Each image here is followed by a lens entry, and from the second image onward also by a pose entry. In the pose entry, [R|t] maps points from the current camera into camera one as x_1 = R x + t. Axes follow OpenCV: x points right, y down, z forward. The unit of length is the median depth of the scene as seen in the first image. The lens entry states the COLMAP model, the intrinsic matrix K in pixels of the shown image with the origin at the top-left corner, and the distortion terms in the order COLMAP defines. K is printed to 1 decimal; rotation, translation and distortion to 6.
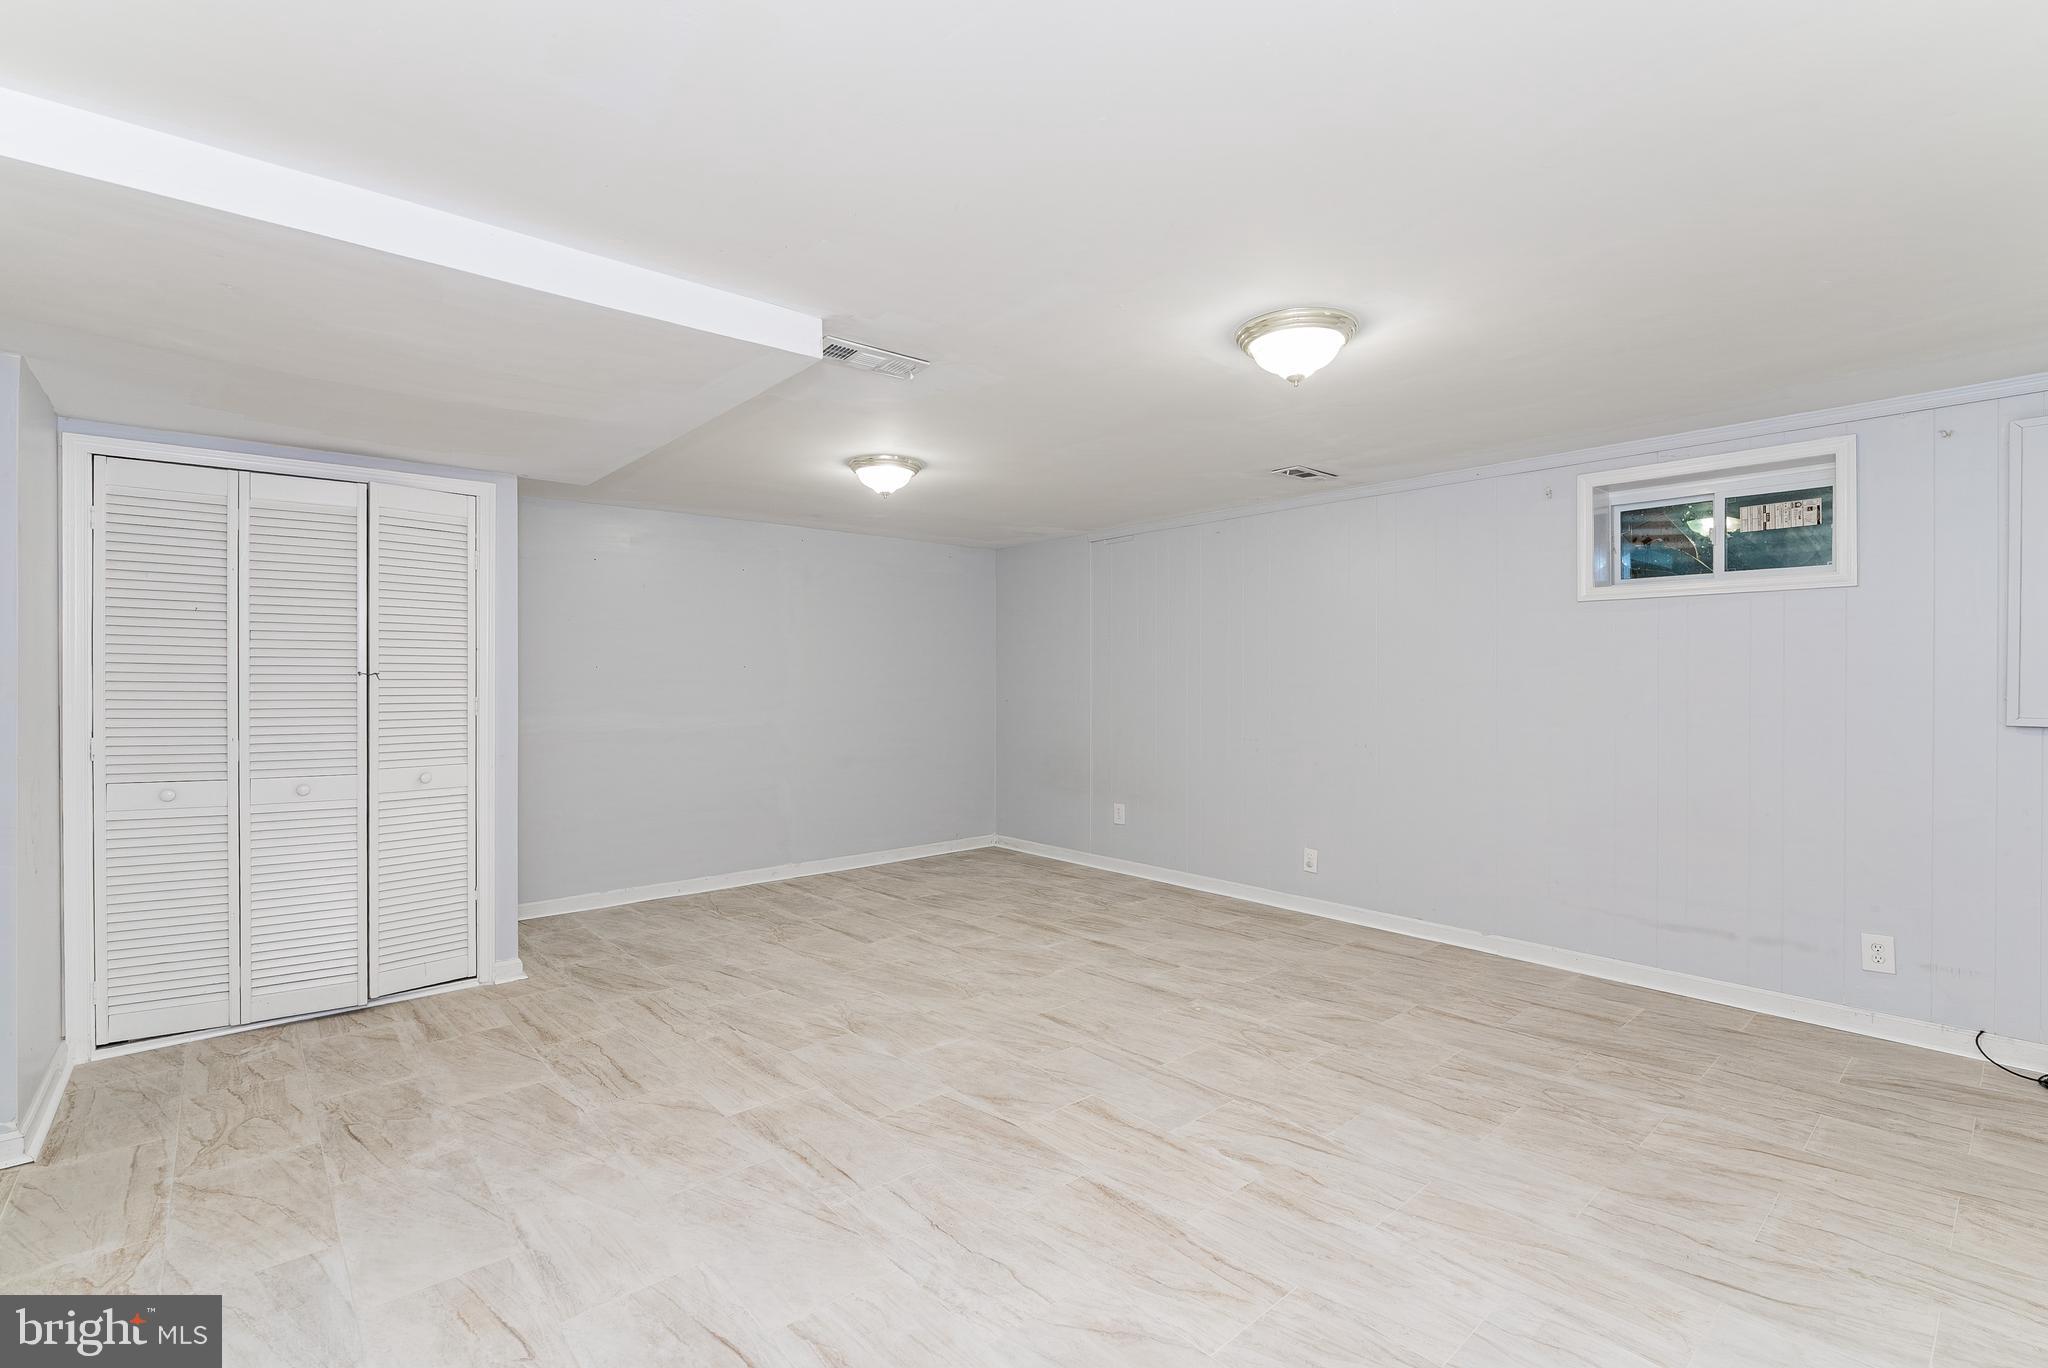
lens RADIAL K [[912.1, 0, 1023.3], [0, 912.1, 674.6], [0, 0, 1]] dist [-0.013737, 0.003239]
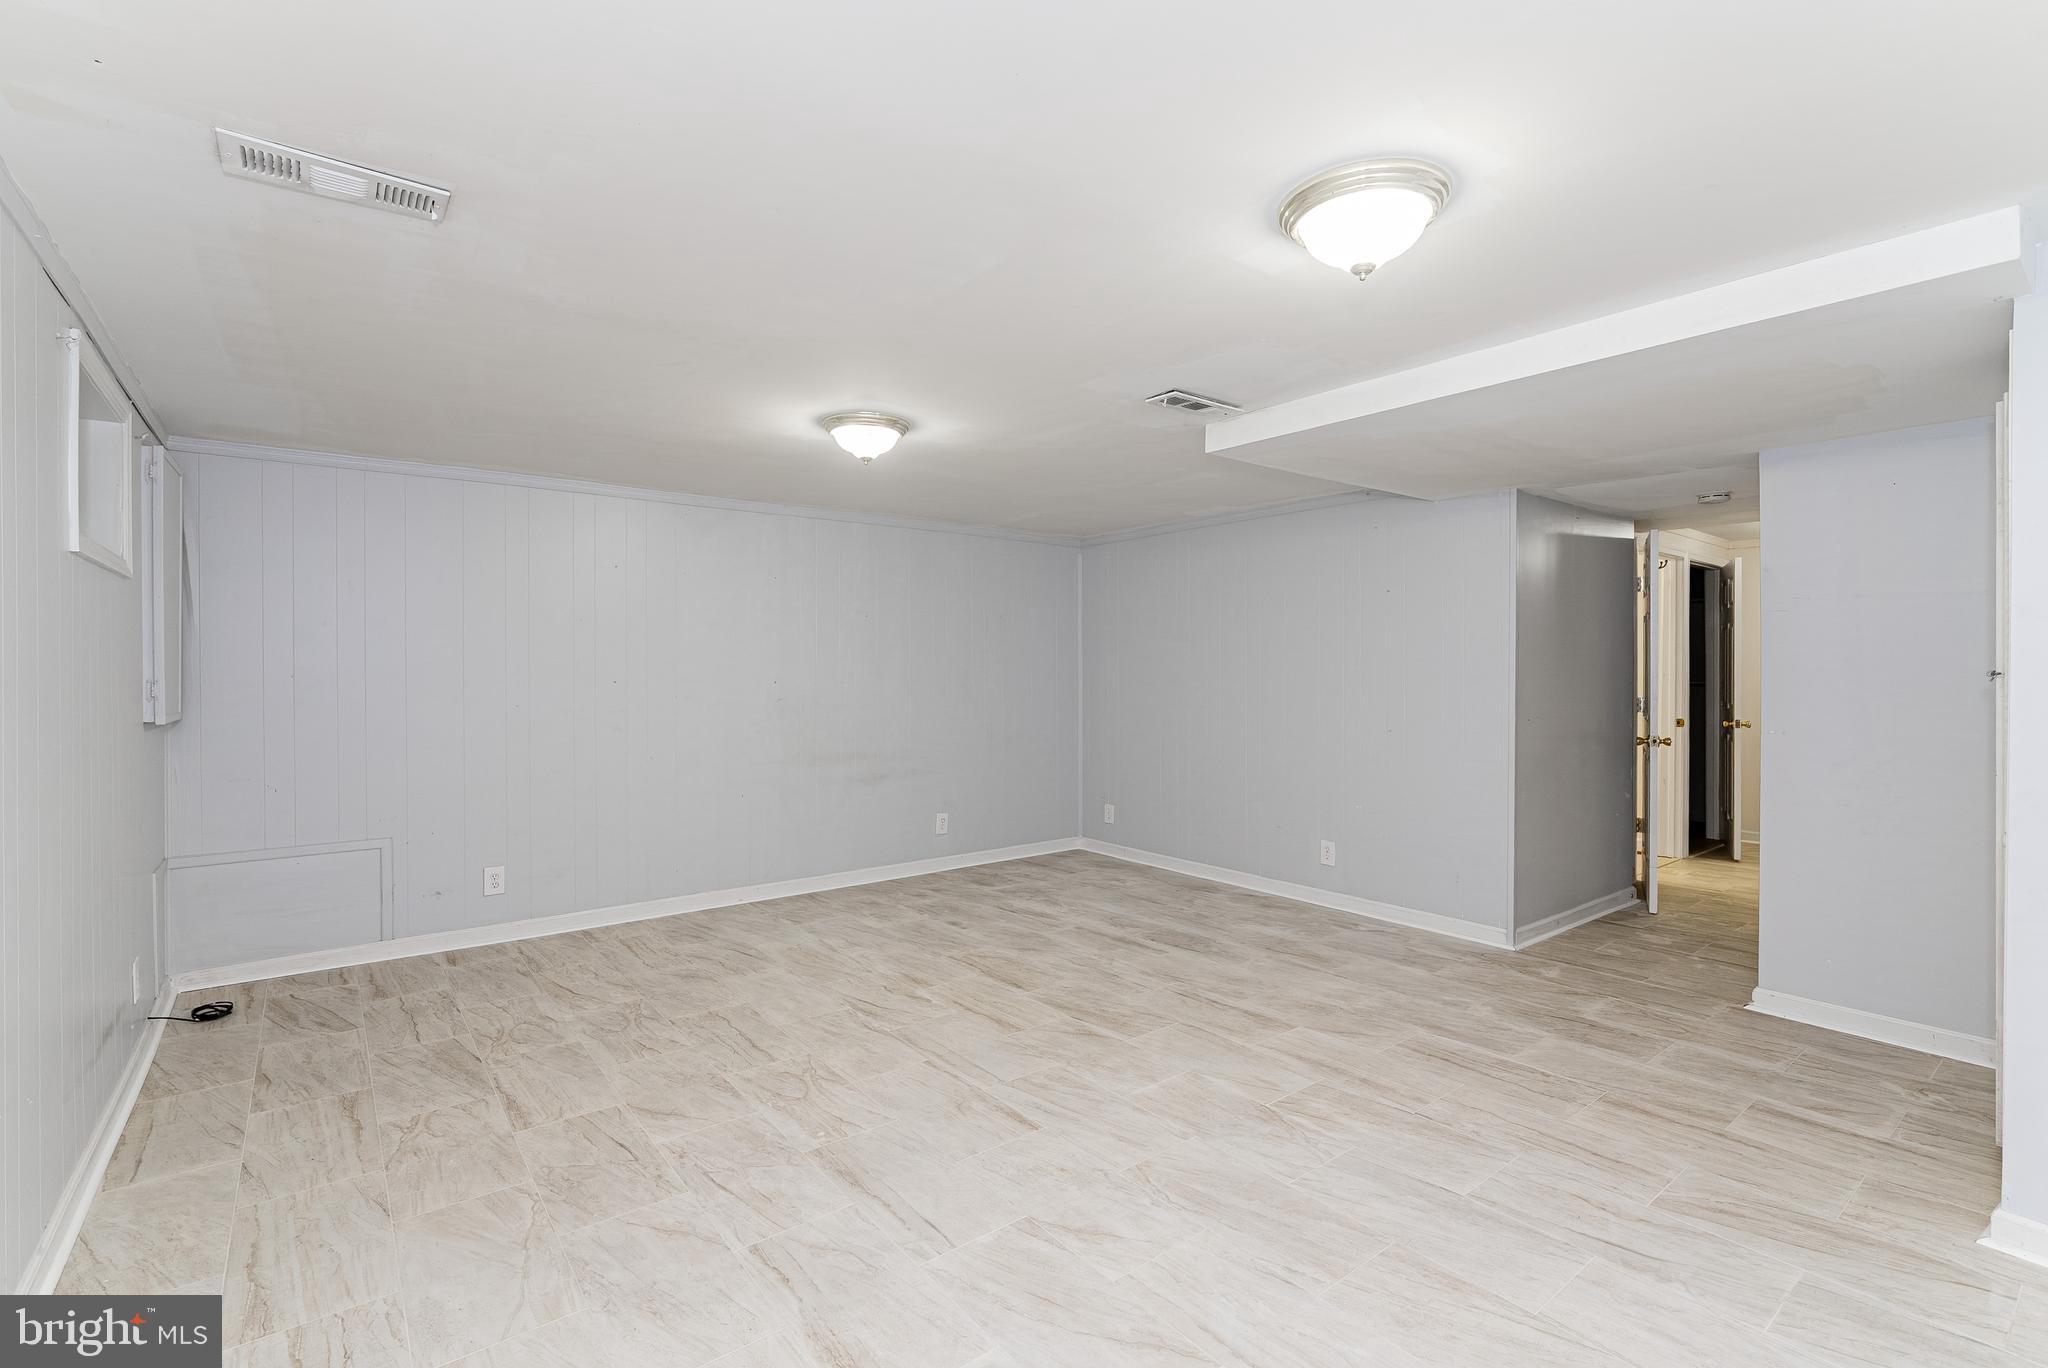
lens RADIAL K [[912.1, 0, 1024.1], [0, 912.1, 678.6], [0, 0, 1]] dist [-0.013737, 0.003239]
pose [[-0.998005, 0.001685, 0.063115, -0.022988], [0.002413, 0.999932, 0.011453, -0.009173], [-0.063091, 0.011582, -0.997941, 2.149693]]
